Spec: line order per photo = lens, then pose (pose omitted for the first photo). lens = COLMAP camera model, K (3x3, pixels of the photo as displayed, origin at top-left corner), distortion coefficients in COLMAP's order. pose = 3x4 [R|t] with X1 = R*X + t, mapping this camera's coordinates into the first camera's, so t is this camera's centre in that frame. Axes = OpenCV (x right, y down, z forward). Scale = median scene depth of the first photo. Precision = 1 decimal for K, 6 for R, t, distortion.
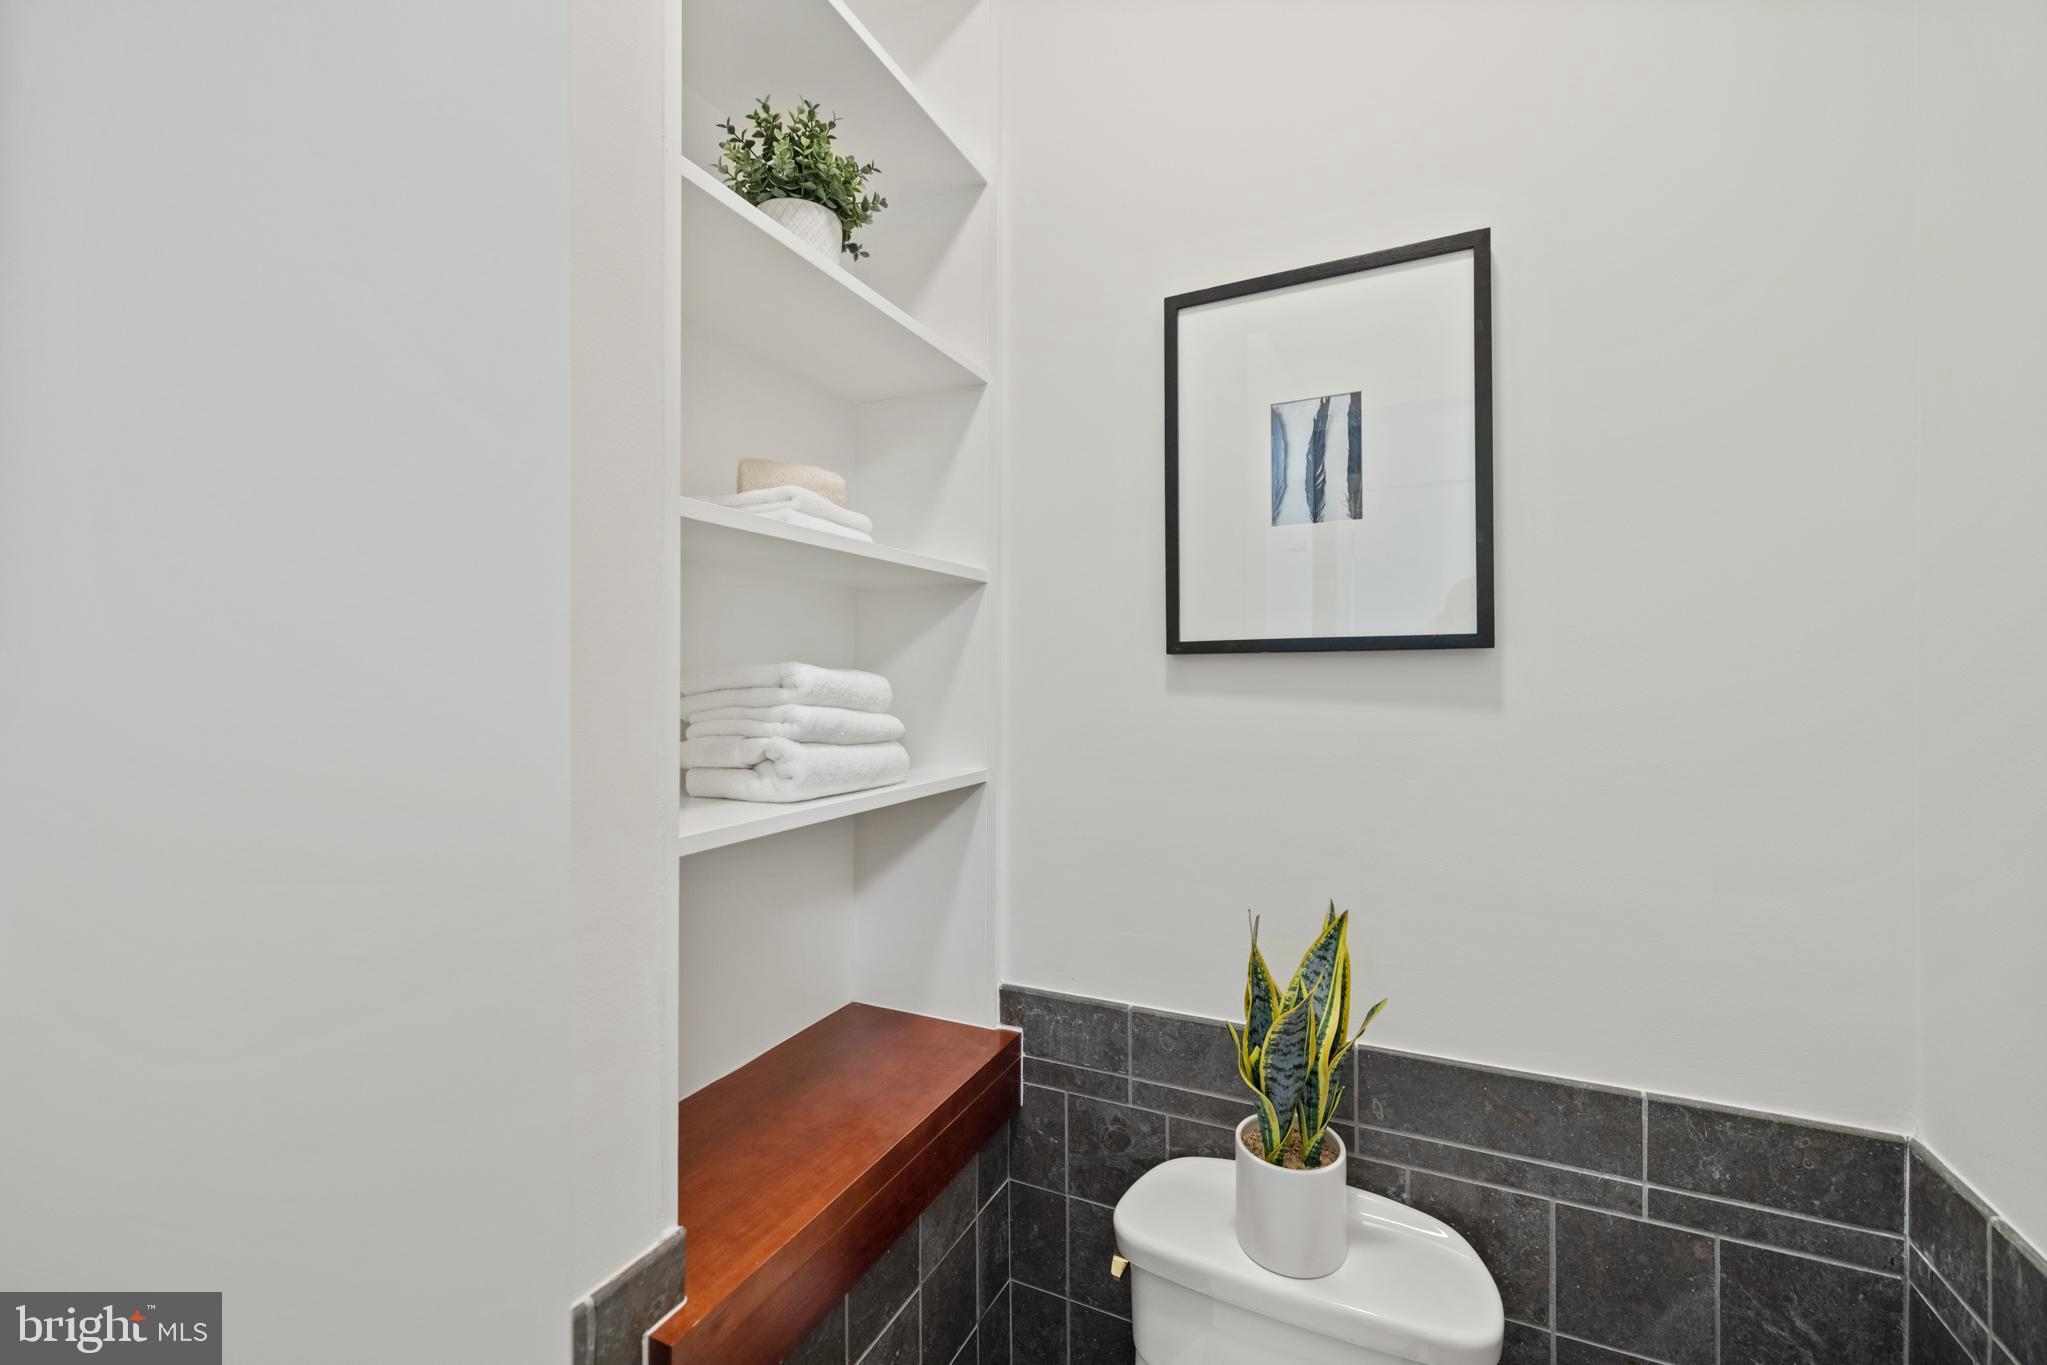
lens RADIAL K [[854.4, 0, 1021.0], [0, 854.4, 682.0], [0, 0, 1]] dist [0.008054, -0.001522]
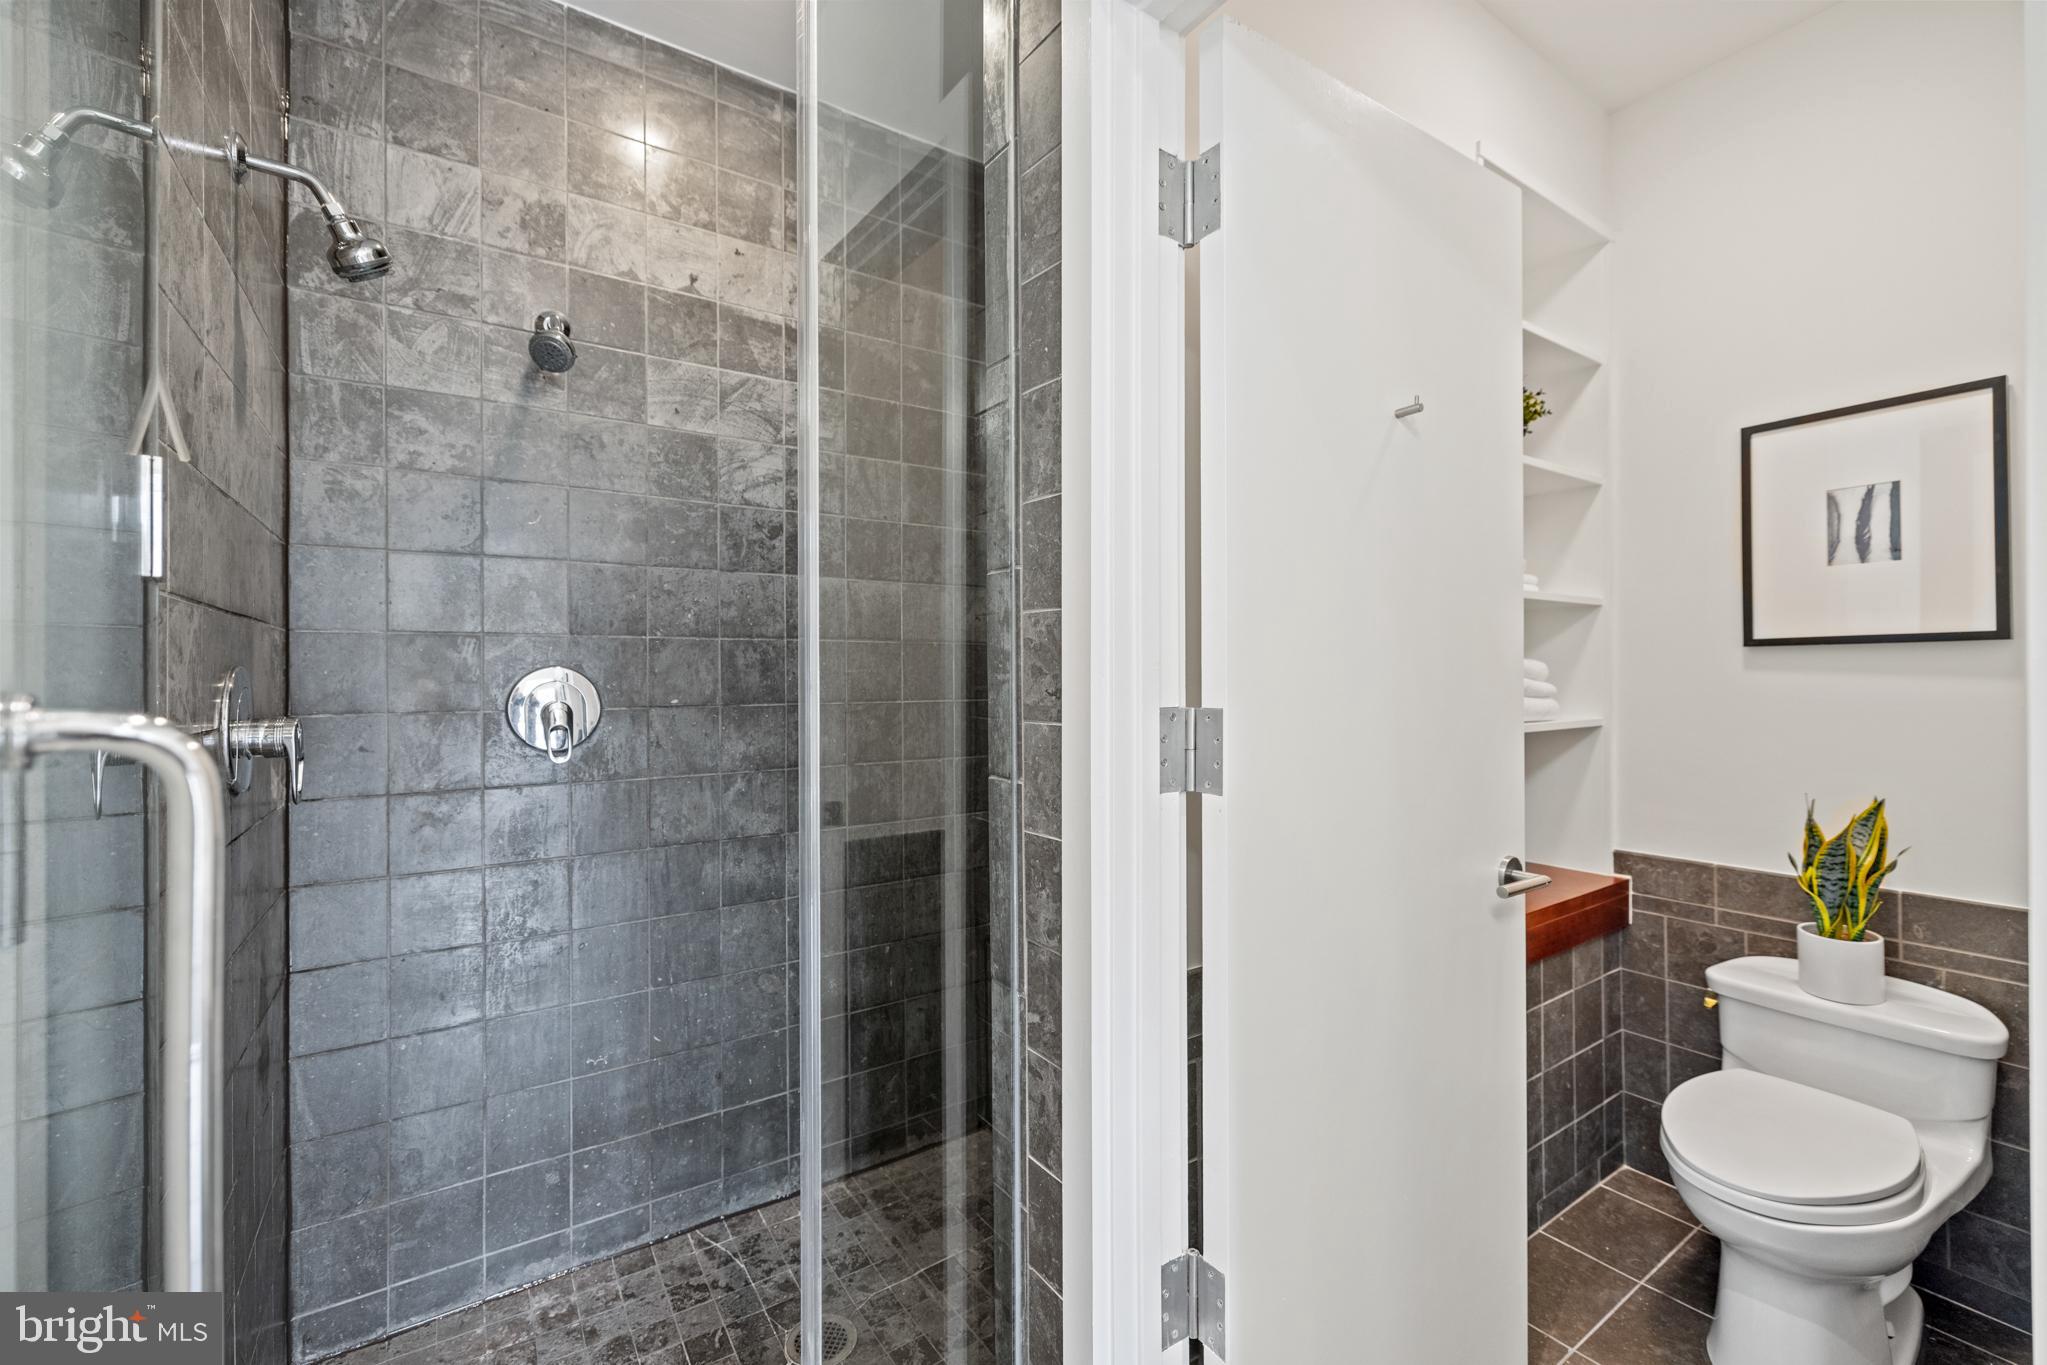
lens RADIAL K [[854.4, 0, 1019.7], [0, 854.4, 671.1], [0, 0, 1]] dist [0.008054, -0.001522]
pose [[0.861156, -0.004269, -0.508322, -0.188127], [0.000264, 0.999968, -0.007951, 0.027017], [0.508340, 0.006713, 0.861130, -1.127307]]
